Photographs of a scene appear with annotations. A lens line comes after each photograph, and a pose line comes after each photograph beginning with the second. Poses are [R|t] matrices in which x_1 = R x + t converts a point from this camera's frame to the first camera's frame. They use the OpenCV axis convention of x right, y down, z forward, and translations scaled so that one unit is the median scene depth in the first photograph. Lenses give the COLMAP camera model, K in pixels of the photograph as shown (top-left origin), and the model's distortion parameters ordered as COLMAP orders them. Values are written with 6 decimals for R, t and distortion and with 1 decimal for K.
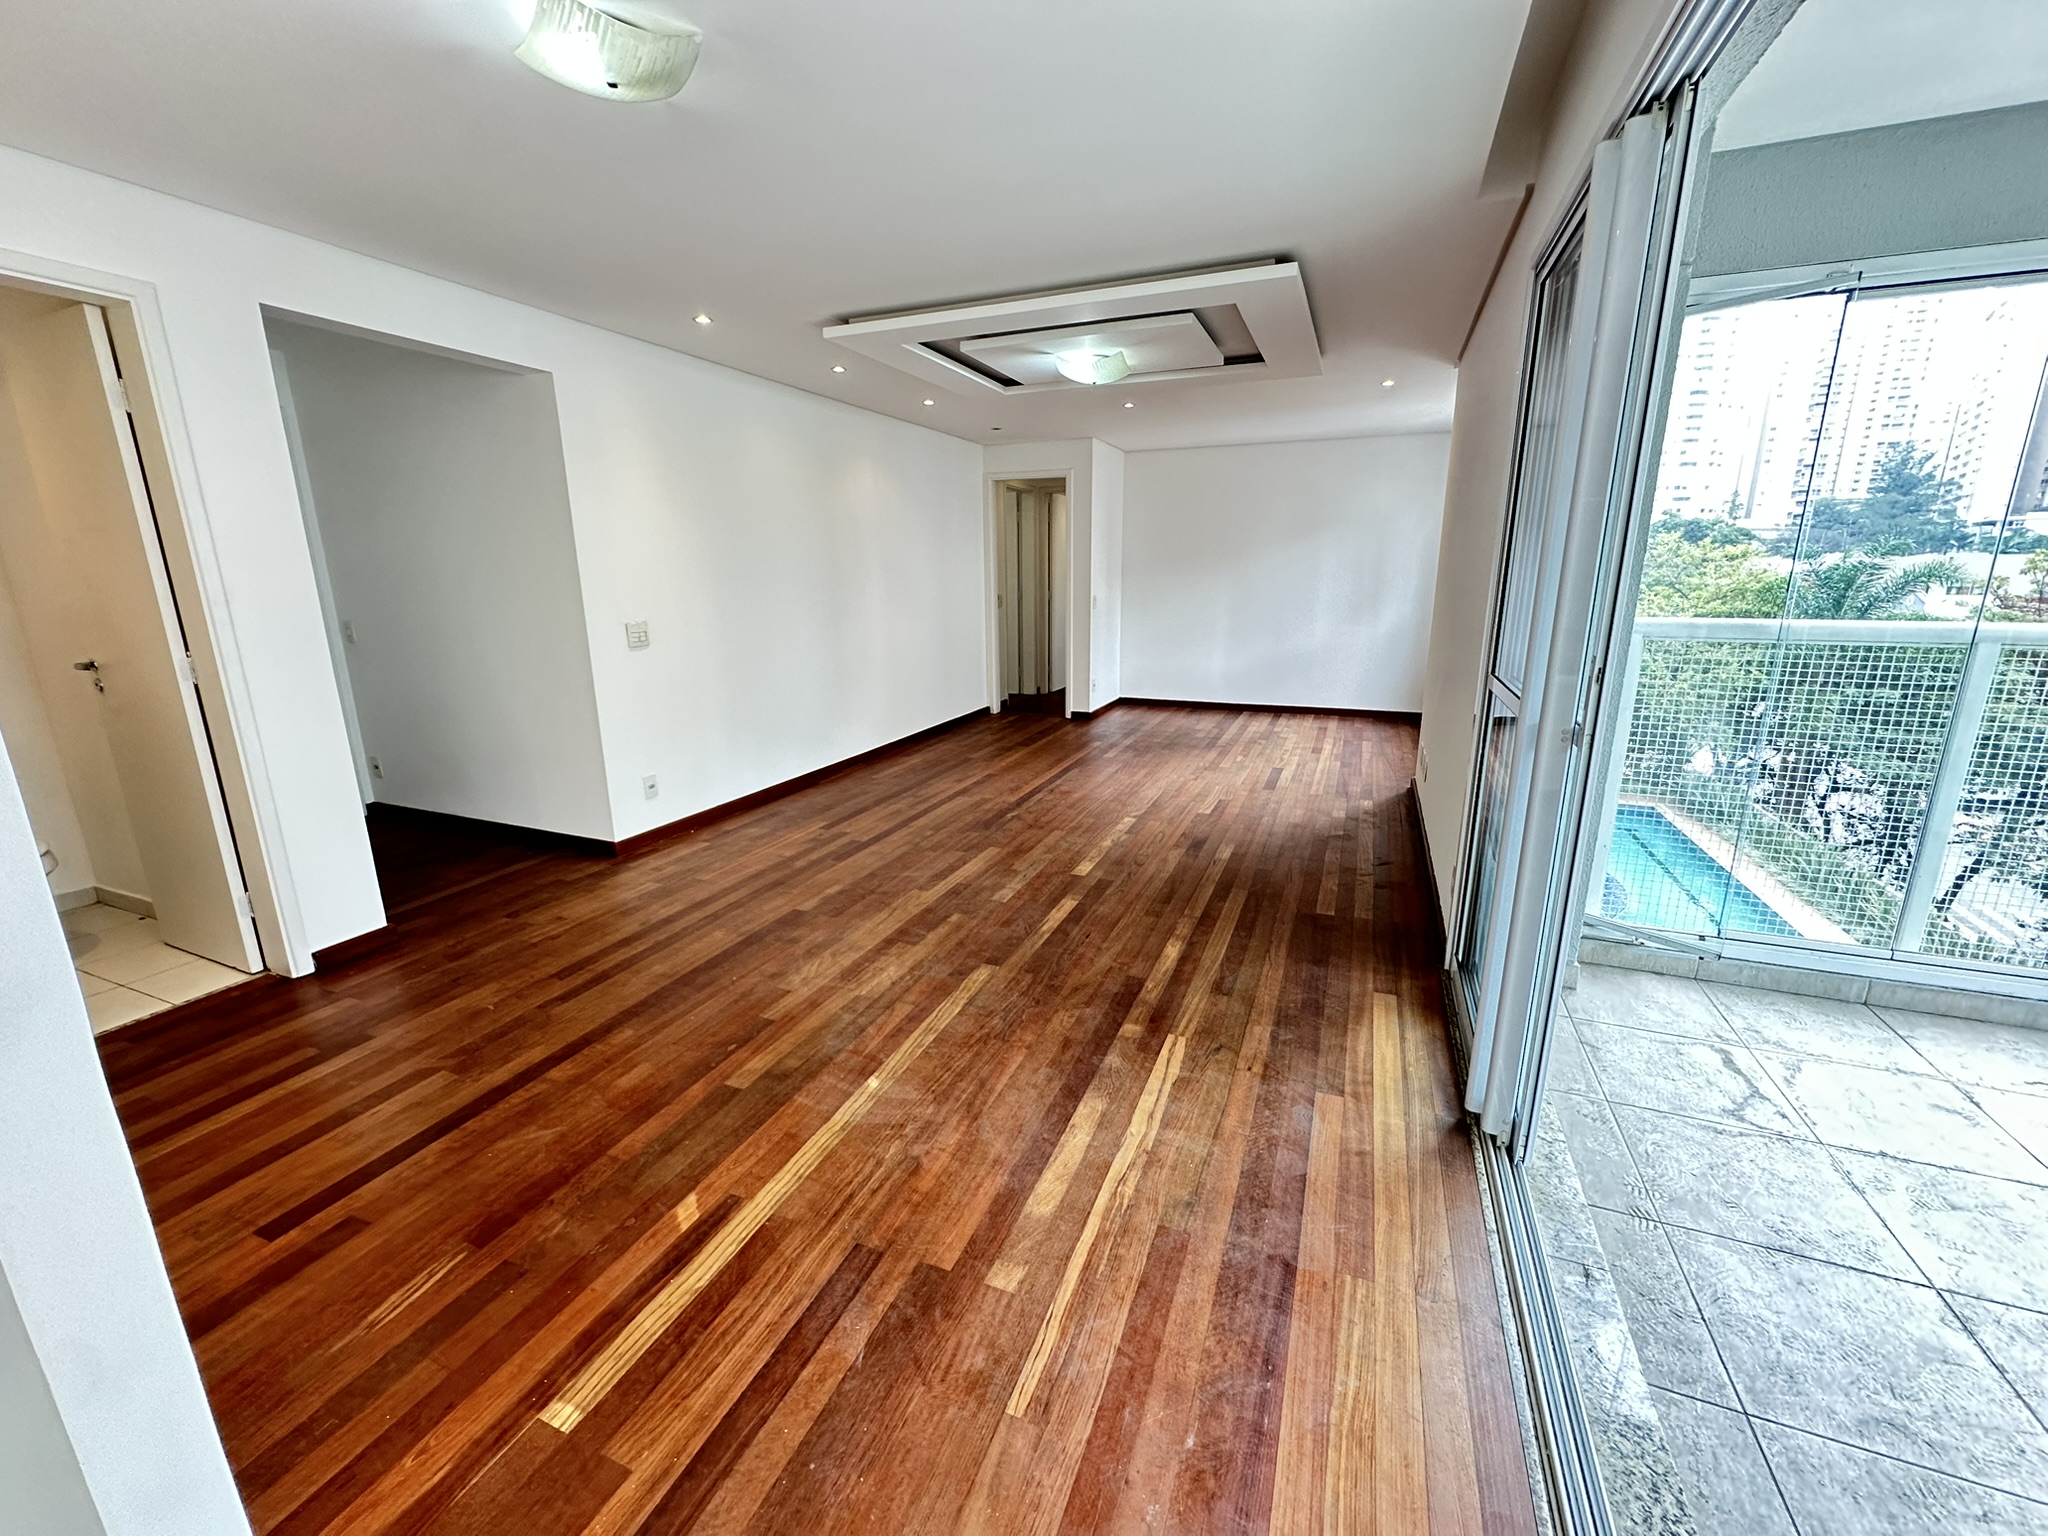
lens RADIAL K [[814.7, 0, 1026.6], [0, 814.7, 765.2], [0, 0, 1]] dist [-0.006054, 0.000751]
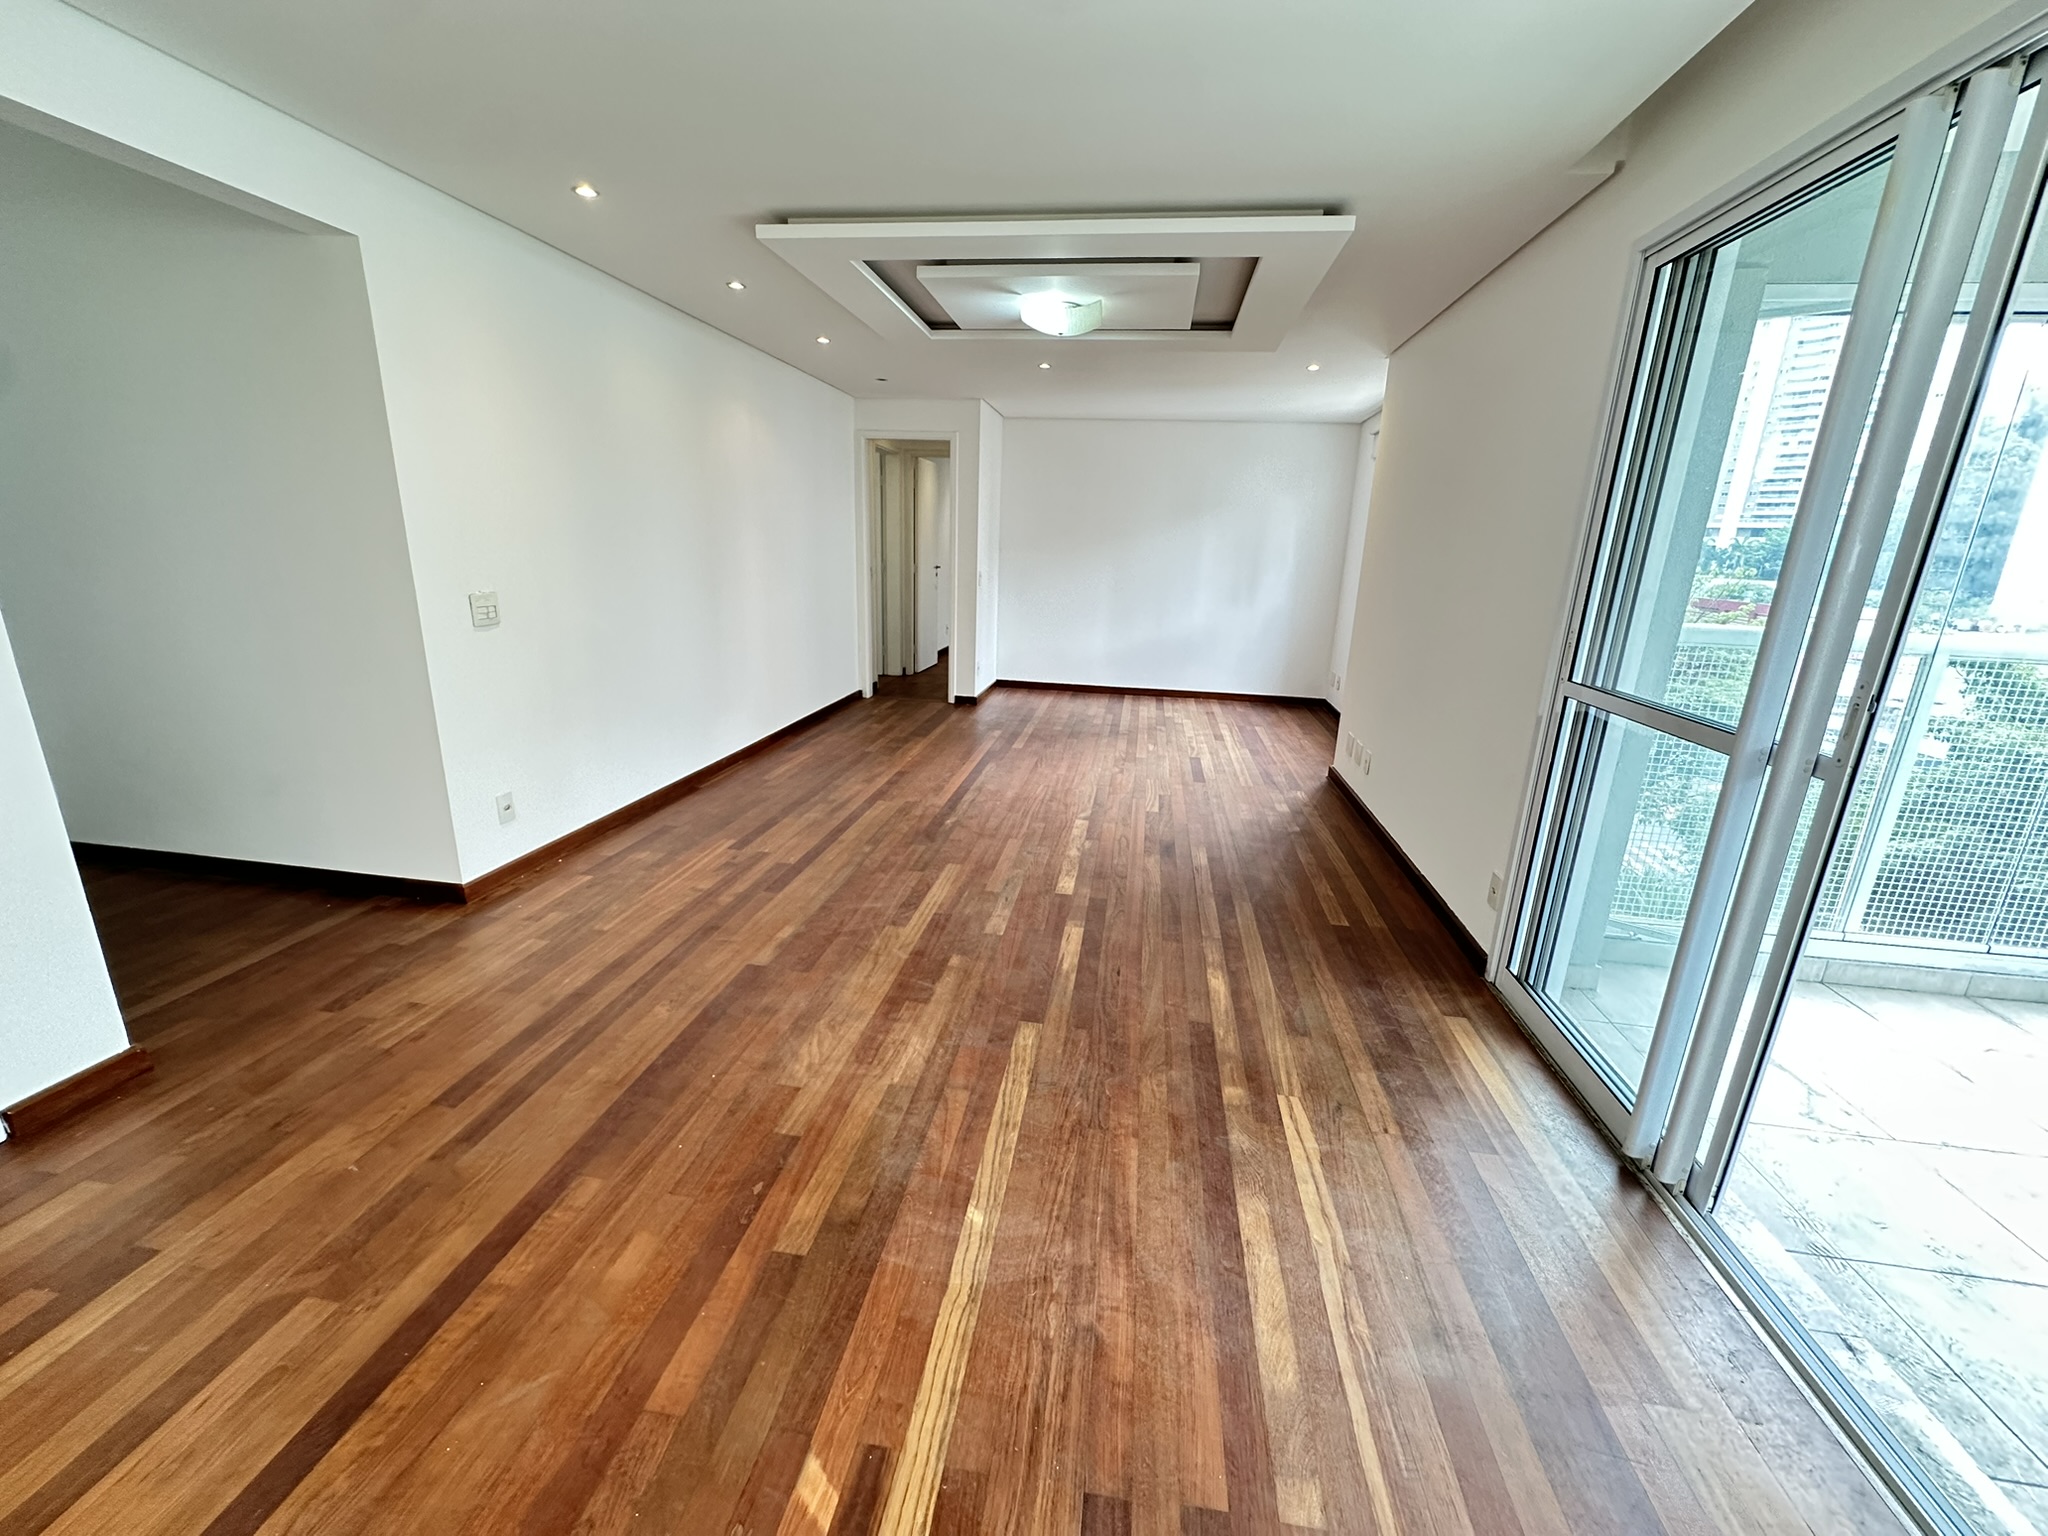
lens RADIAL K [[814.7, 0, 1026.6], [0, 814.7, 765.2], [0, 0, 1]] dist [-0.006054, 0.000751]
pose [[0.969584, -0.023401, 0.243639, -0.229876], [0.015092, 0.999241, 0.035913, -0.046281], [-0.244294, -0.031143, 0.969201, 0.183573]]
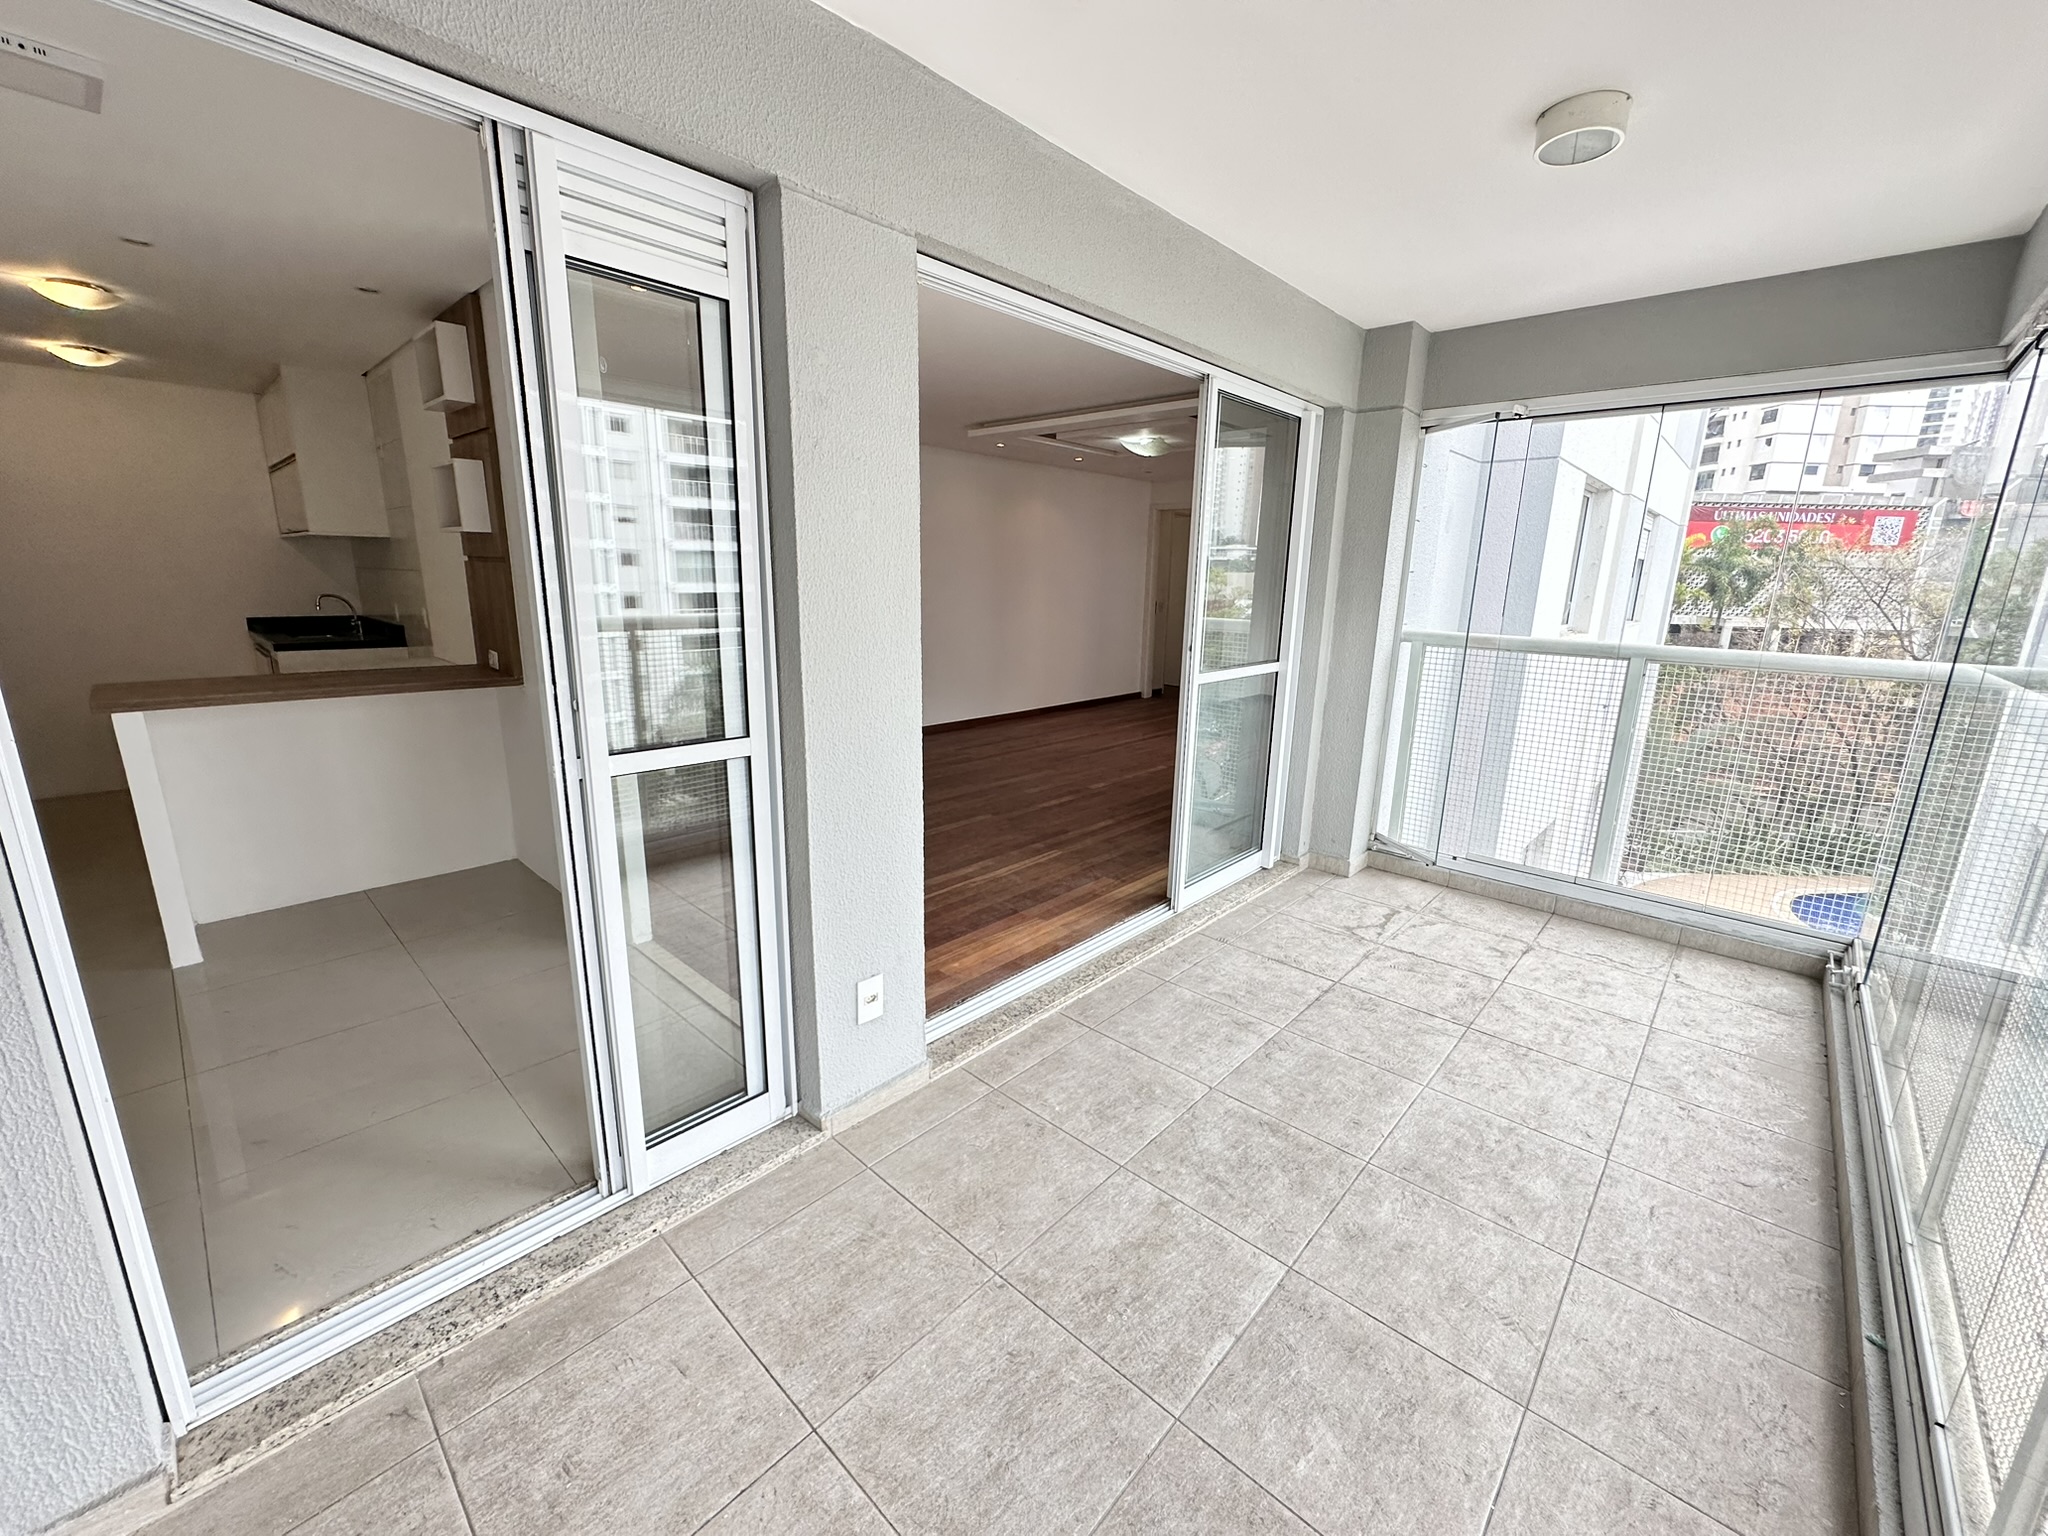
lens RADIAL K [[814.7, 0, 1026.6], [0, 814.7, 765.2], [0, 0, 1]] dist [-0.006054, 0.000751]
pose [[0.937152, 0.105683, -0.332532, 0.541800], [-0.108088, 0.994077, 0.011316, 0.107265], [0.331758, 0.025338, 0.943024, -0.546724]]
